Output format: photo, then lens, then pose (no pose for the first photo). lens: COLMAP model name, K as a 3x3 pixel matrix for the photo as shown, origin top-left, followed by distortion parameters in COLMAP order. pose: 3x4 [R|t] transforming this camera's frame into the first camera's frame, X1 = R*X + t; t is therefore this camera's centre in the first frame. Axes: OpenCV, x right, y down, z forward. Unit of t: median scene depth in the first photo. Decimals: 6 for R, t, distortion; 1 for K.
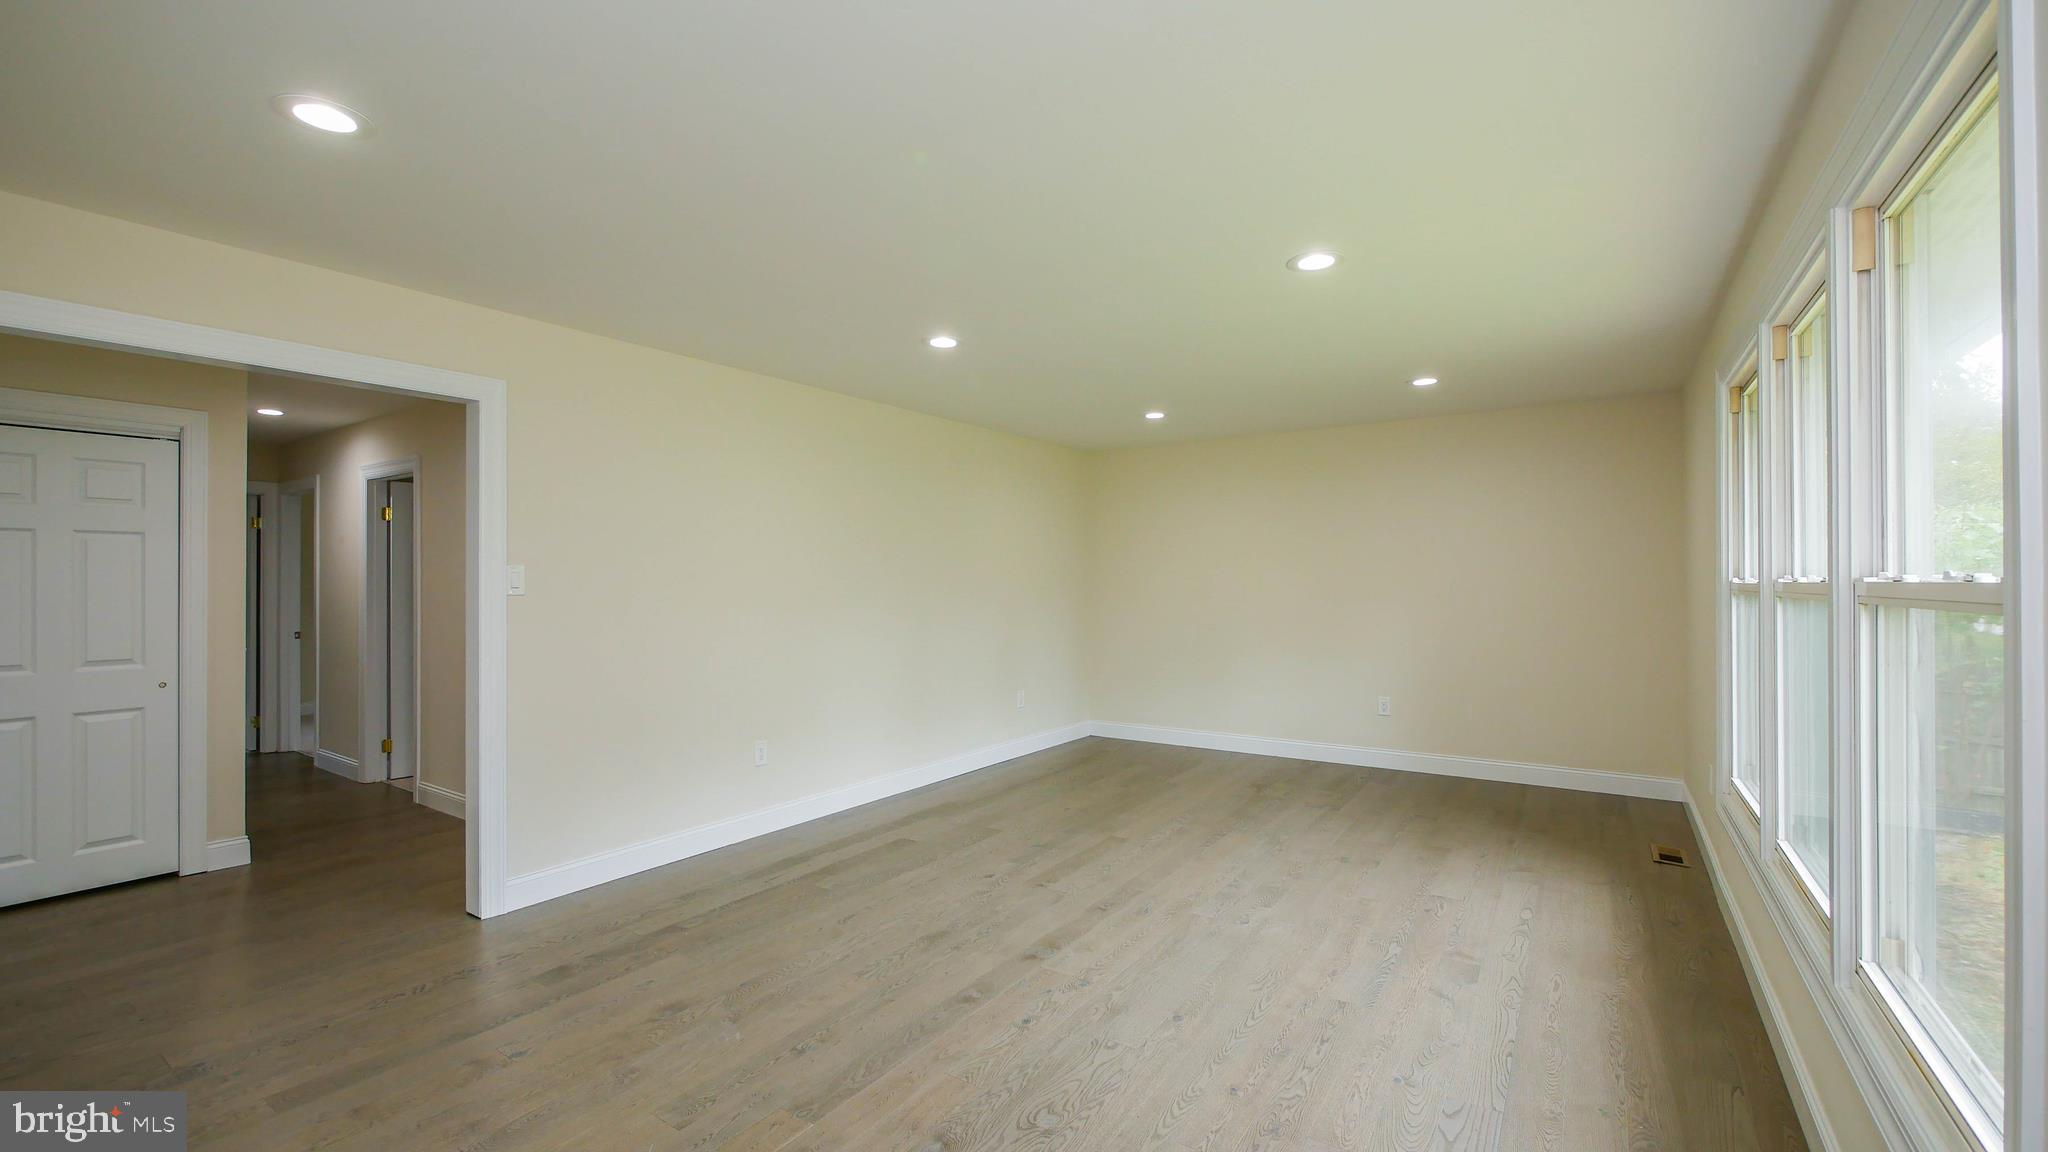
lens RADIAL K [[844.7, 0, 1021.7], [0, 844.7, 569.7], [0, 0, 1]] dist [-0.010595, 0.000026]
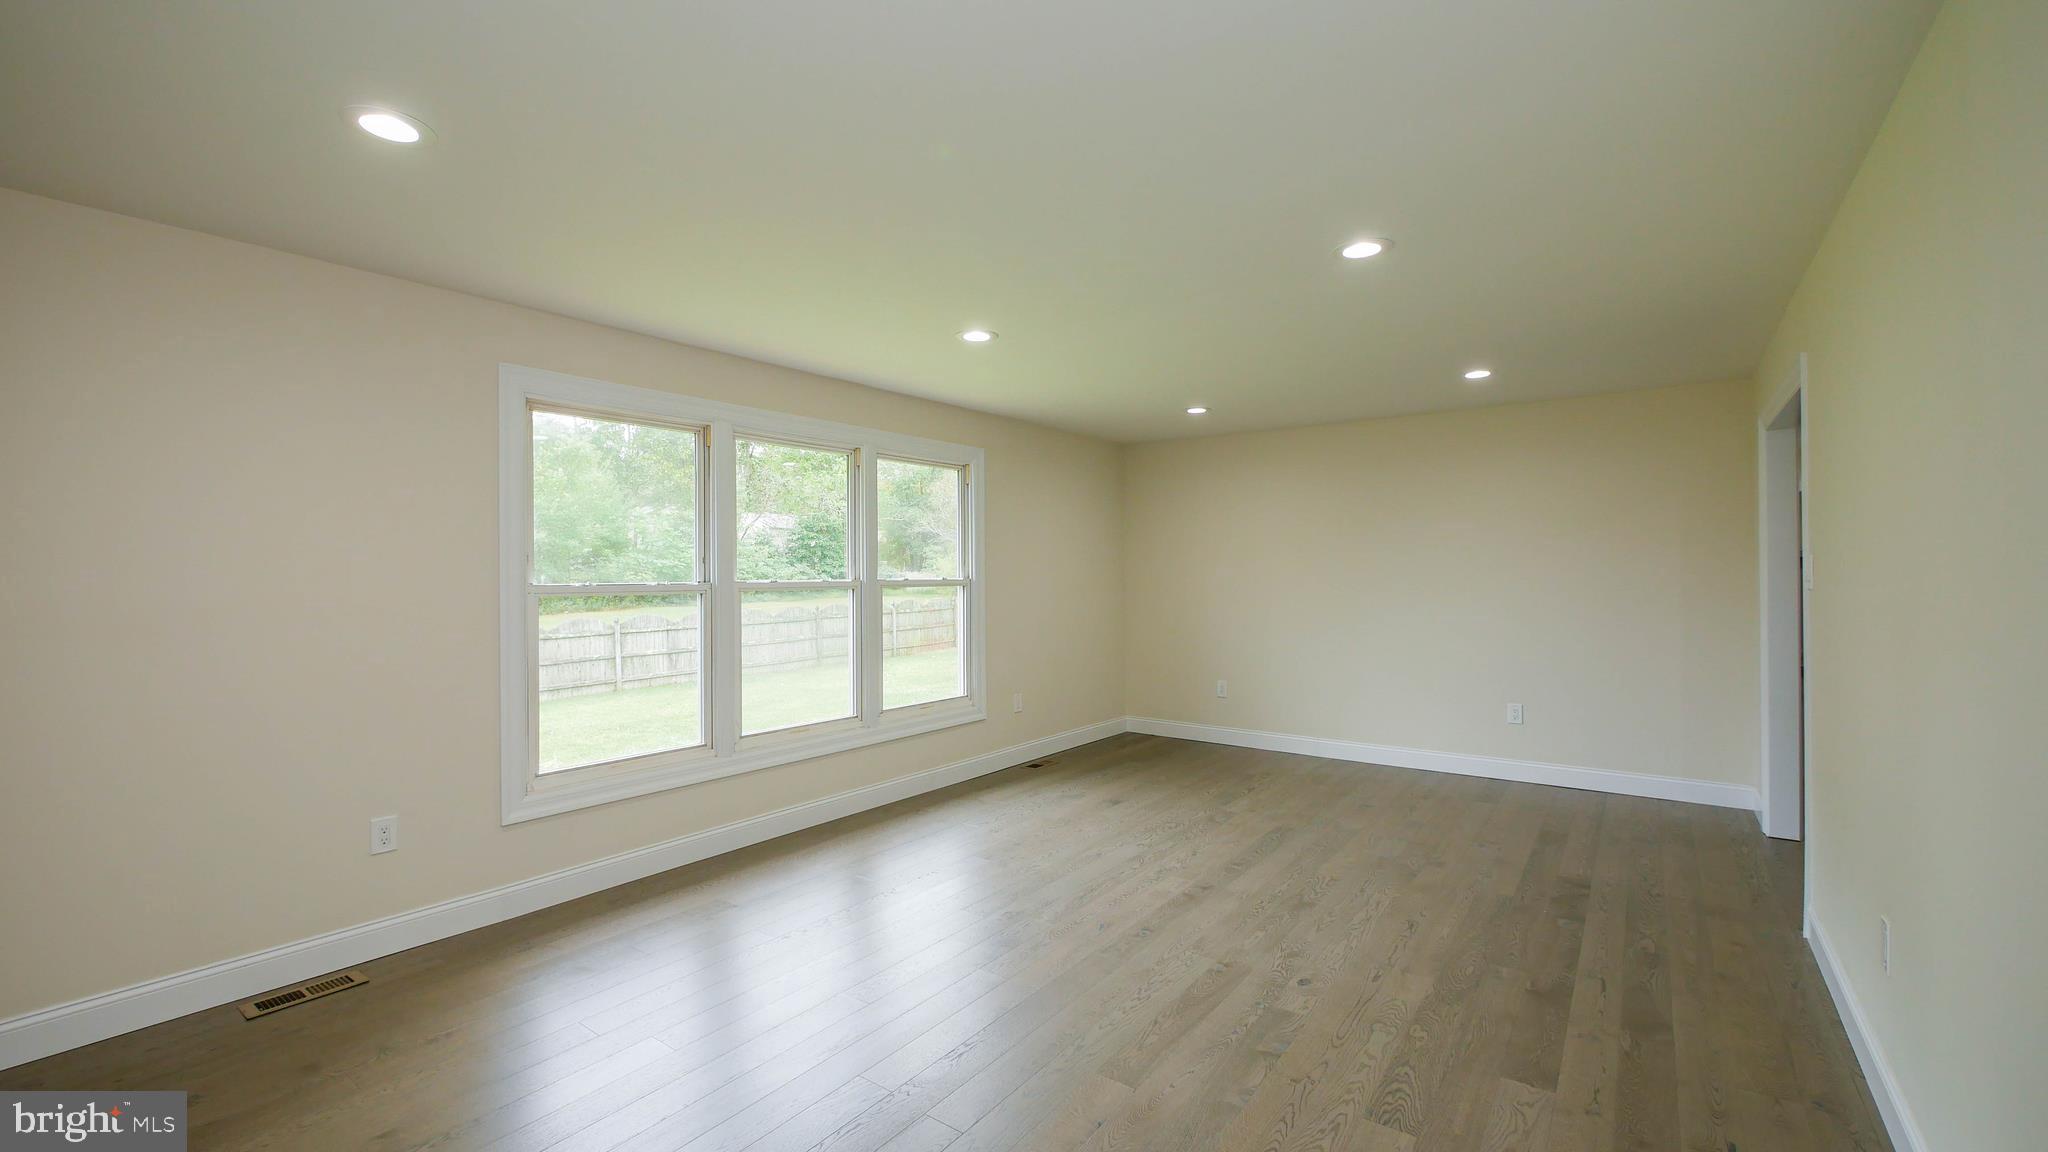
lens RADIAL K [[842.2, 0, 1023.3], [0, 842.2, 581.8], [0, 0, 1]] dist [-0.012649, 0.000477]
pose [[-0.998987, 0.009275, 0.044033, 0.187939], [0.009033, 0.999943, -0.005704, 0.020510], [-0.044084, -0.005300, -0.999014, 1.932510]]
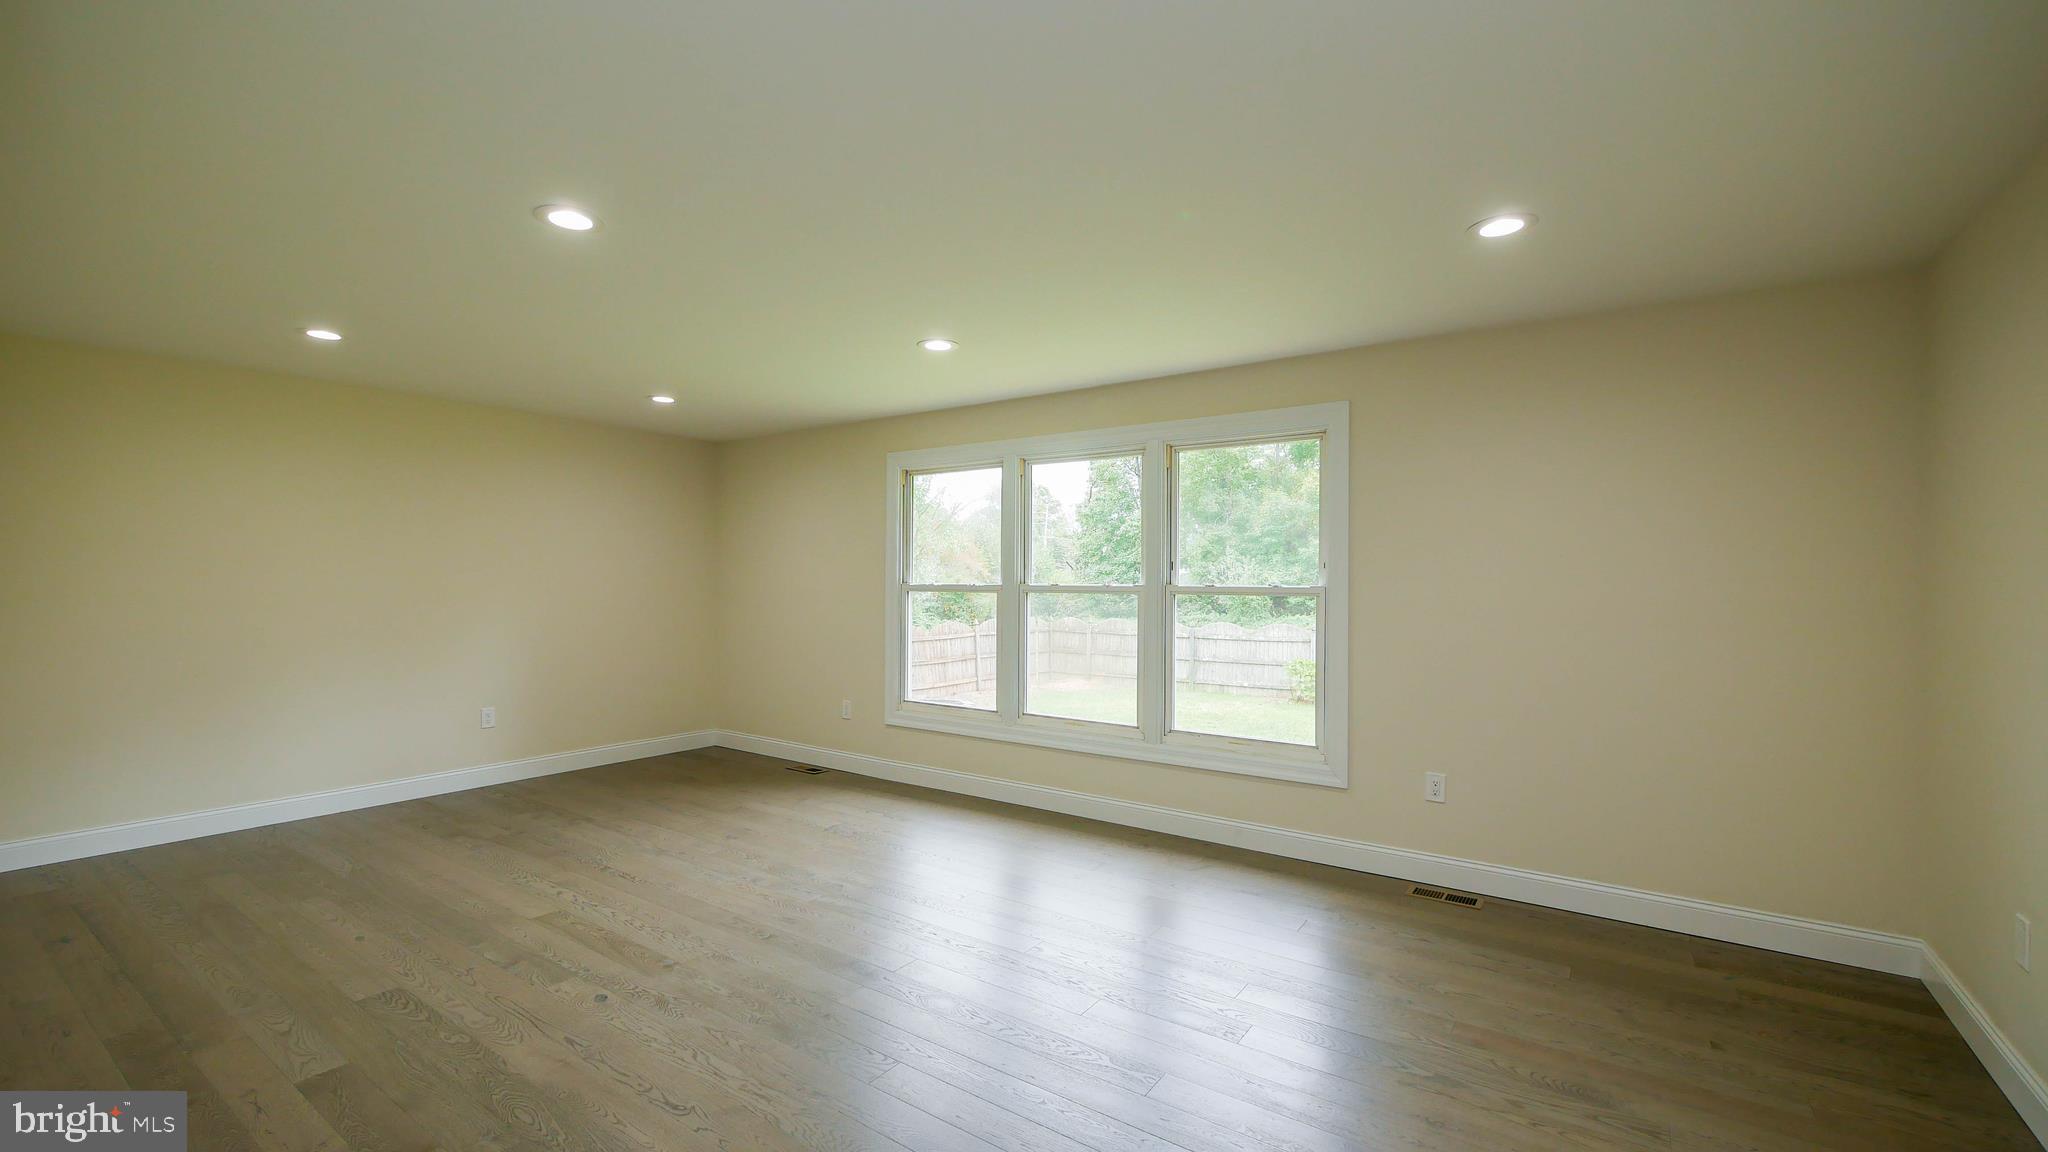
lens RADIAL K [[842.2, 0, 1023.3], [0, 842.2, 581.8], [0, 0, 1]] dist [-0.012649, 0.000477]
pose [[0.012979, 0.002067, 0.999914, -0.821545], [-0.020271, 0.999793, -0.001804, 0.007788], [-0.999710, -0.020245, 0.013018, 0.714371]]
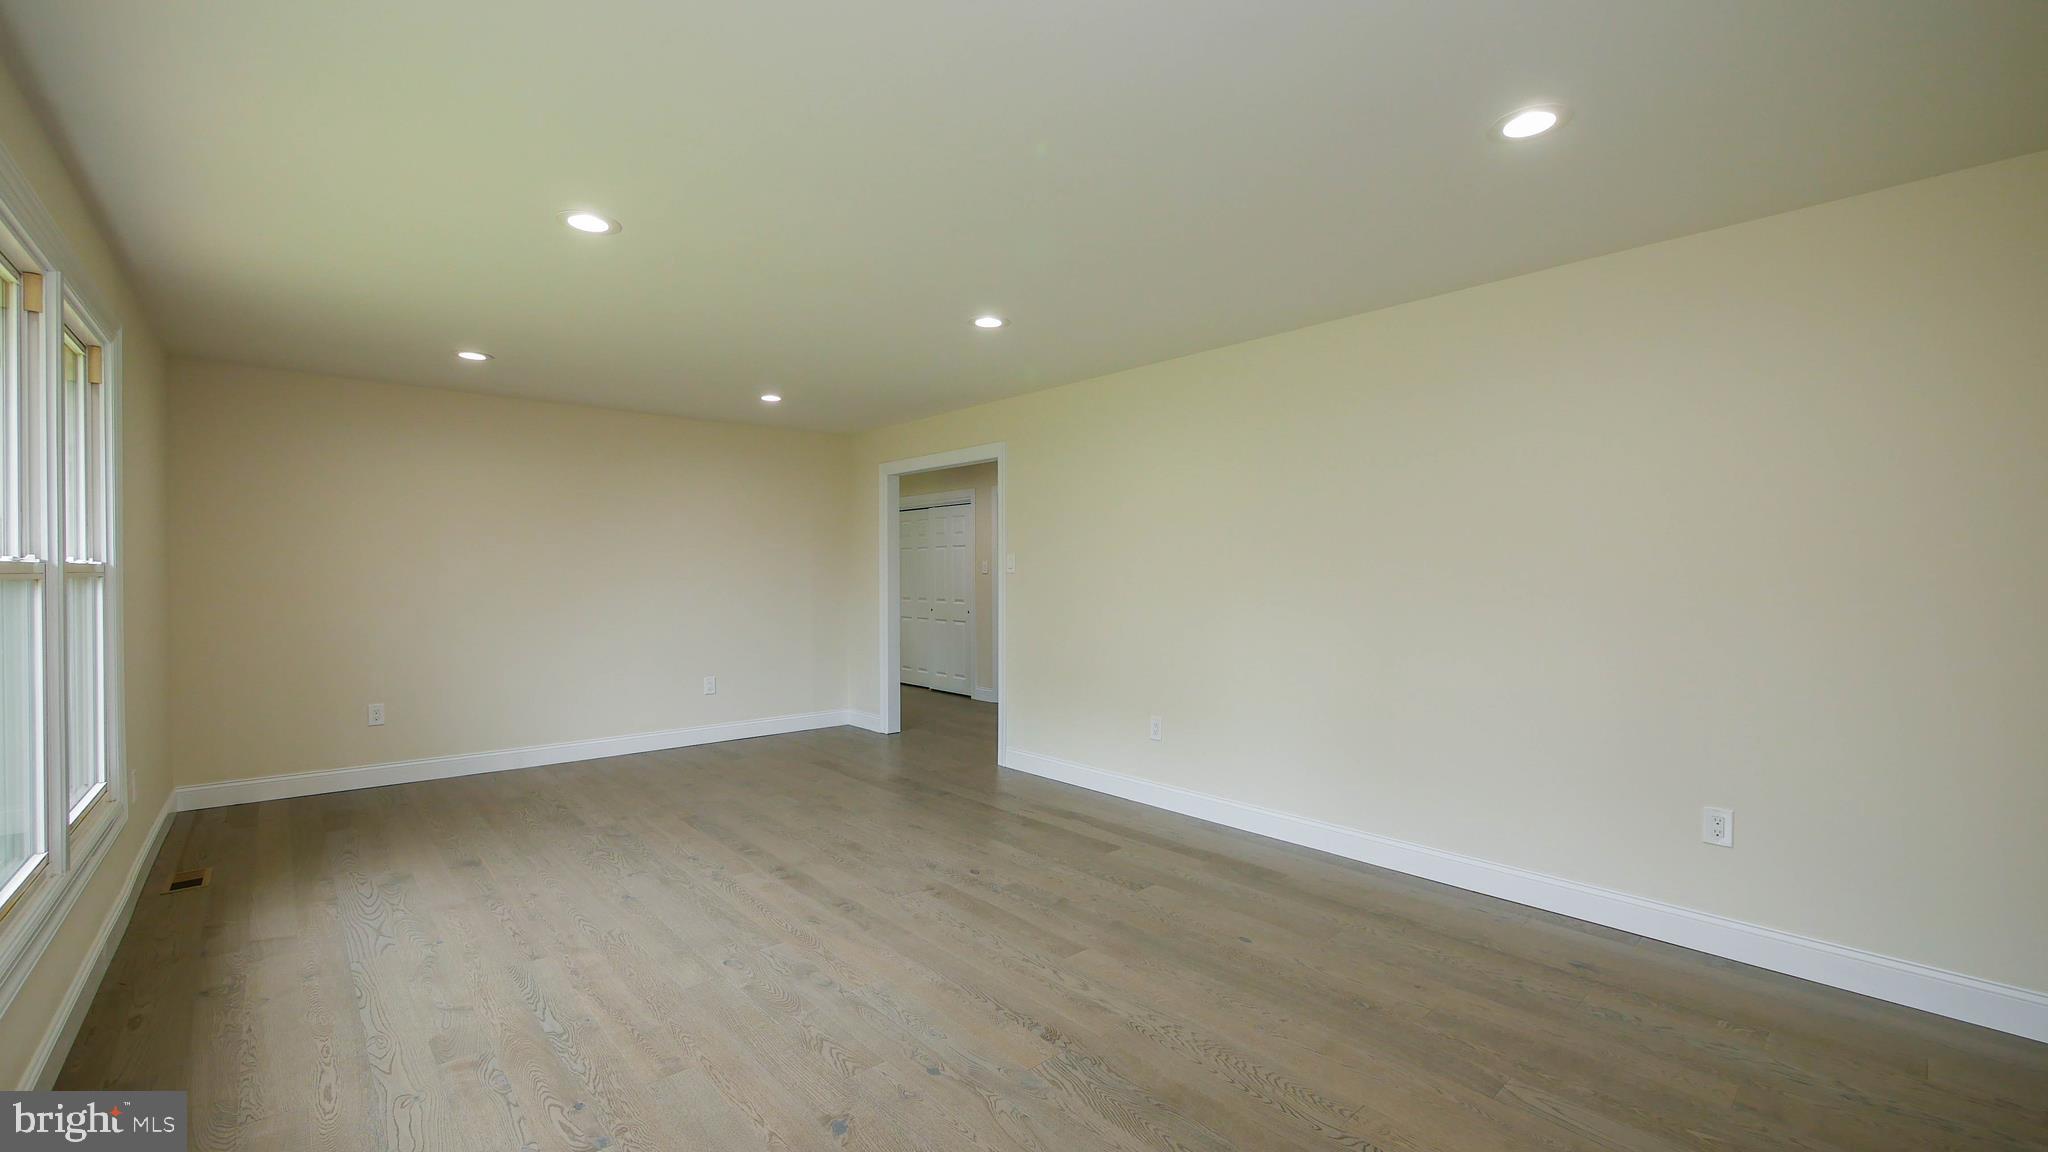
lens RADIAL K [[844.7, 0, 1021.7], [0, 844.7, 569.7], [0, 0, 1]] dist [-0.010595, 0.000026]
pose [[-0.248392, 0.001164, -0.968659, 0.966790], [0.015982, 0.999868, -0.002897, 0.029107], [0.968528, -0.016200, -0.248378, 1.437563]]
